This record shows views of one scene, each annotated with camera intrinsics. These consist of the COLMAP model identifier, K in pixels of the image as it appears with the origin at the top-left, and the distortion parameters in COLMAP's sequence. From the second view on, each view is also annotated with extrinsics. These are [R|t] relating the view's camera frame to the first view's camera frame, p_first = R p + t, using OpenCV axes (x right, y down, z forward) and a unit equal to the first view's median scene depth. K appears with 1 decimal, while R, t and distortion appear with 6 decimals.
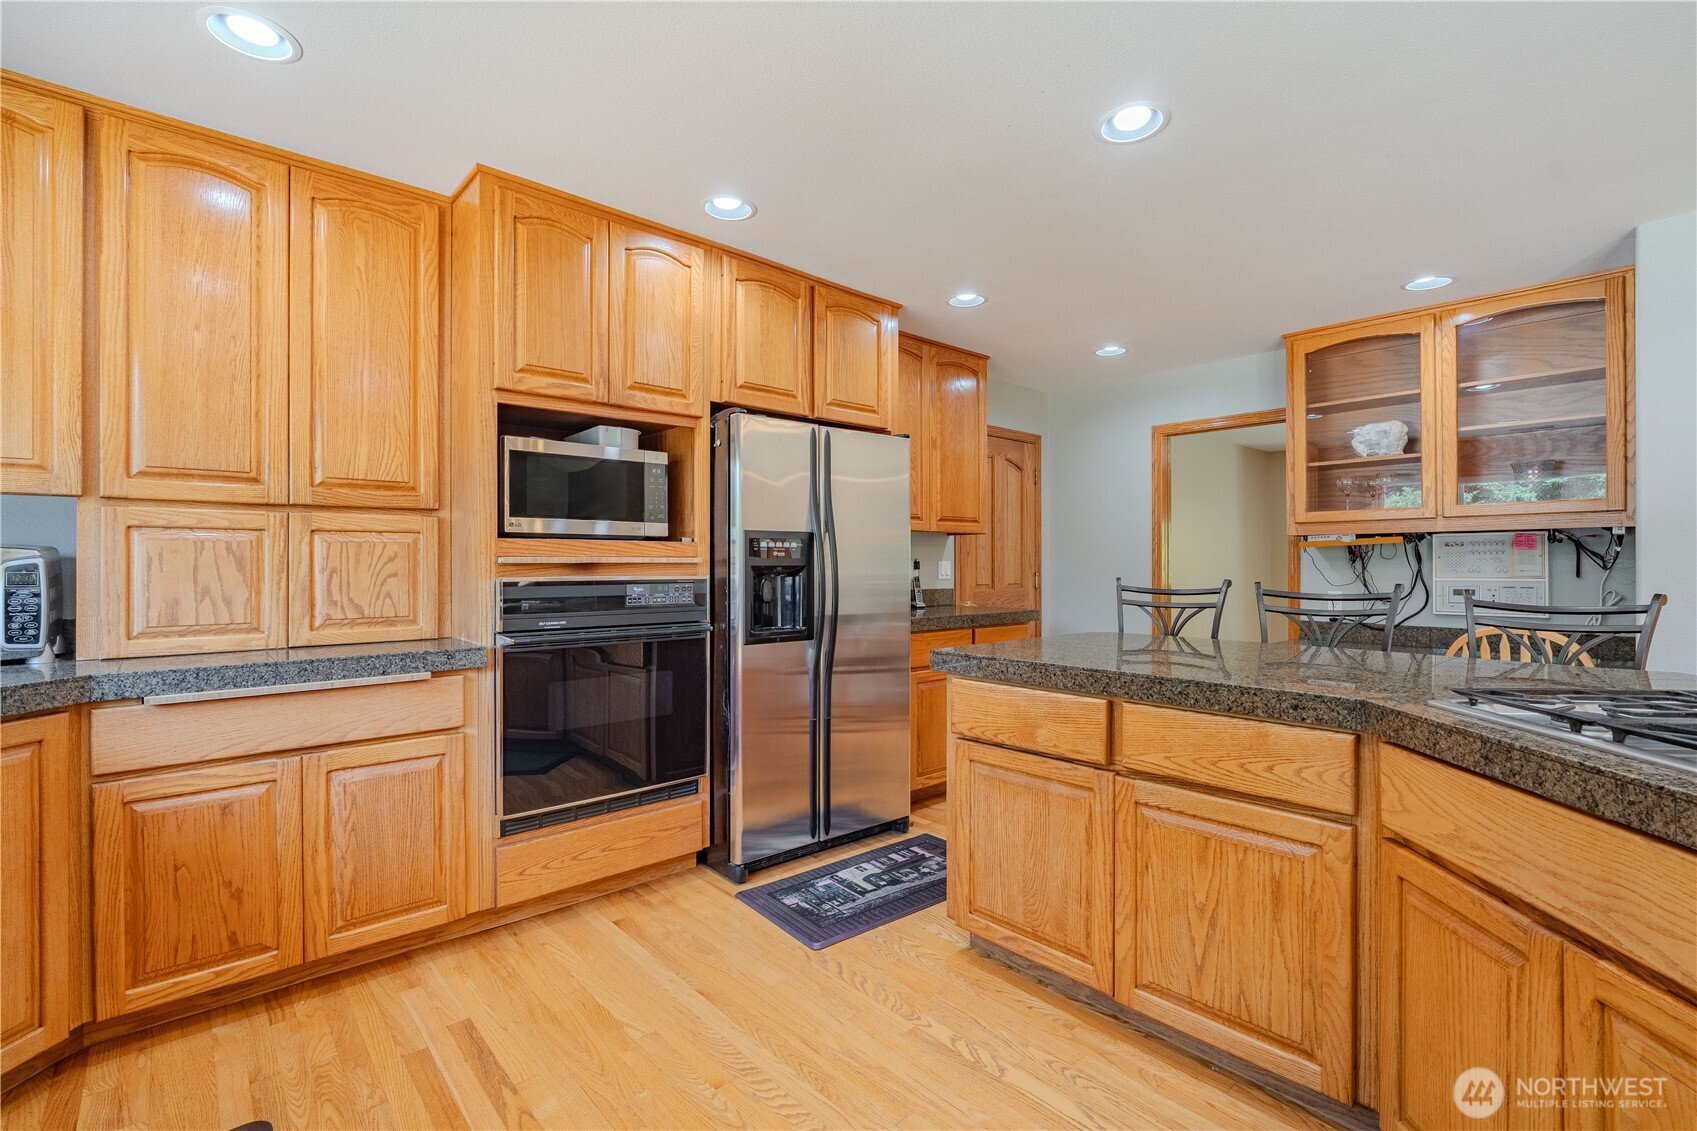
lens RADIAL K [[766.7, 0, 843.3], [0, 766.7, 568.5], [0, 0, 1]] dist [-0.008780, 0.000121]
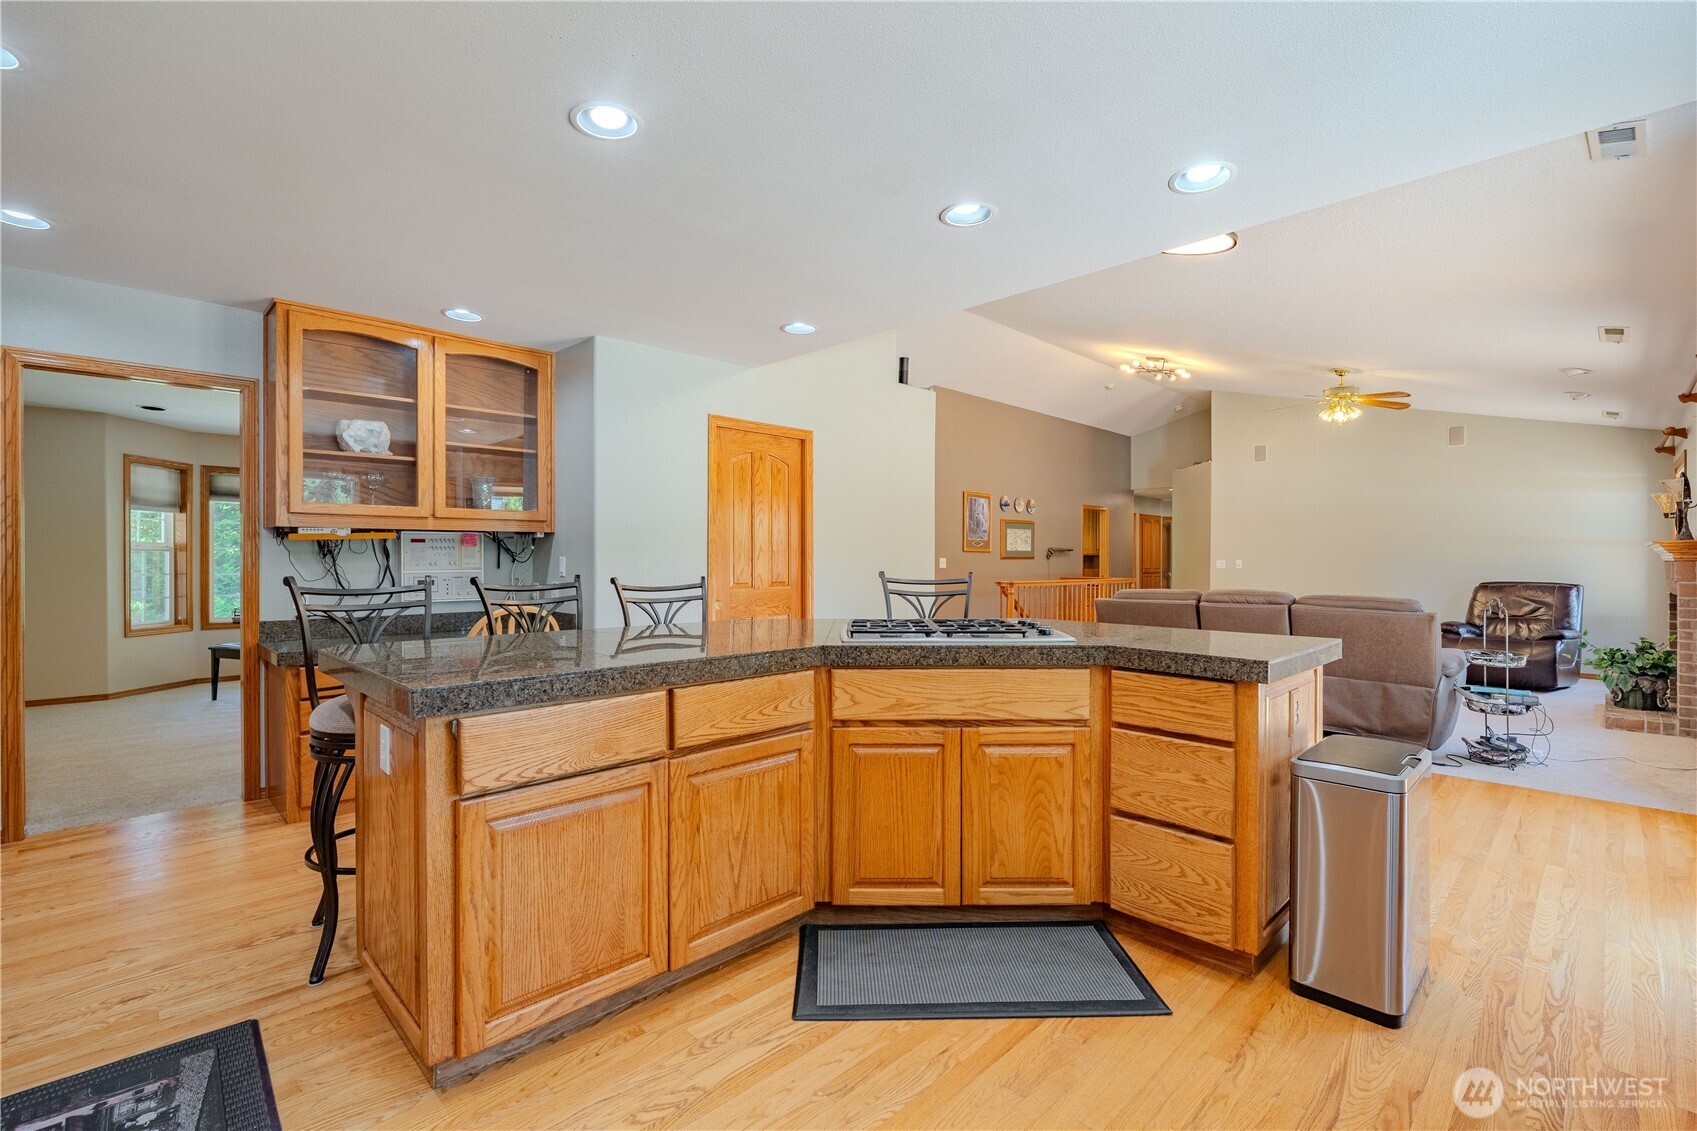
lens RADIAL K [[766.7, 0, 850.9], [0, 766.7, 556.9], [0, 0, 1]] dist [-0.008780, 0.000121]
pose [[-0.065194, 0.000855, 0.997872, -0.503613], [0.003450, 0.999994, -0.000632, -0.006890], [-0.997867, 0.003402, -0.065197, 0.569703]]
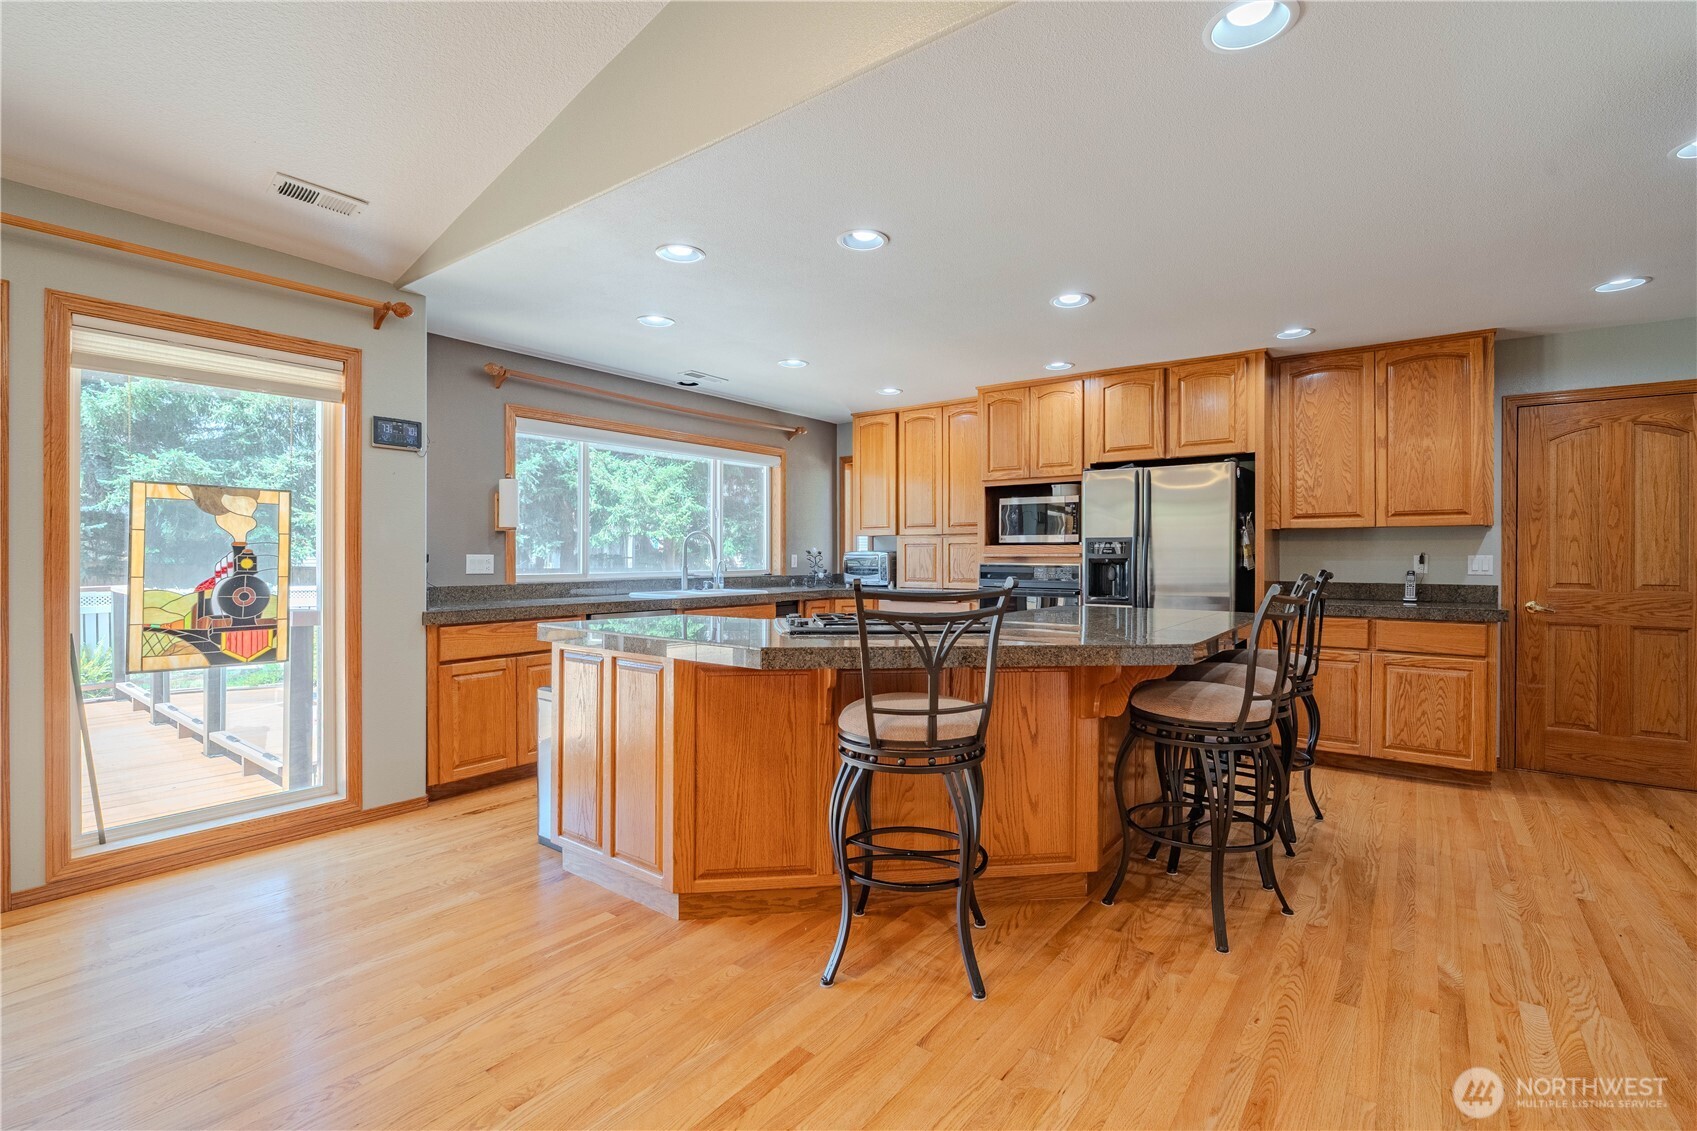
lens RADIAL K [[766.7, 0, 851.9], [0, 766.7, 557.9], [0, 0, 1]] dist [-0.008780, 0.000121]
pose [[0.200263, -0.000430, -0.979742, 1.485758], [-0.010201, 0.999945, -0.002524, 0.005717], [0.979689, 0.010500, 0.200248, 0.126738]]
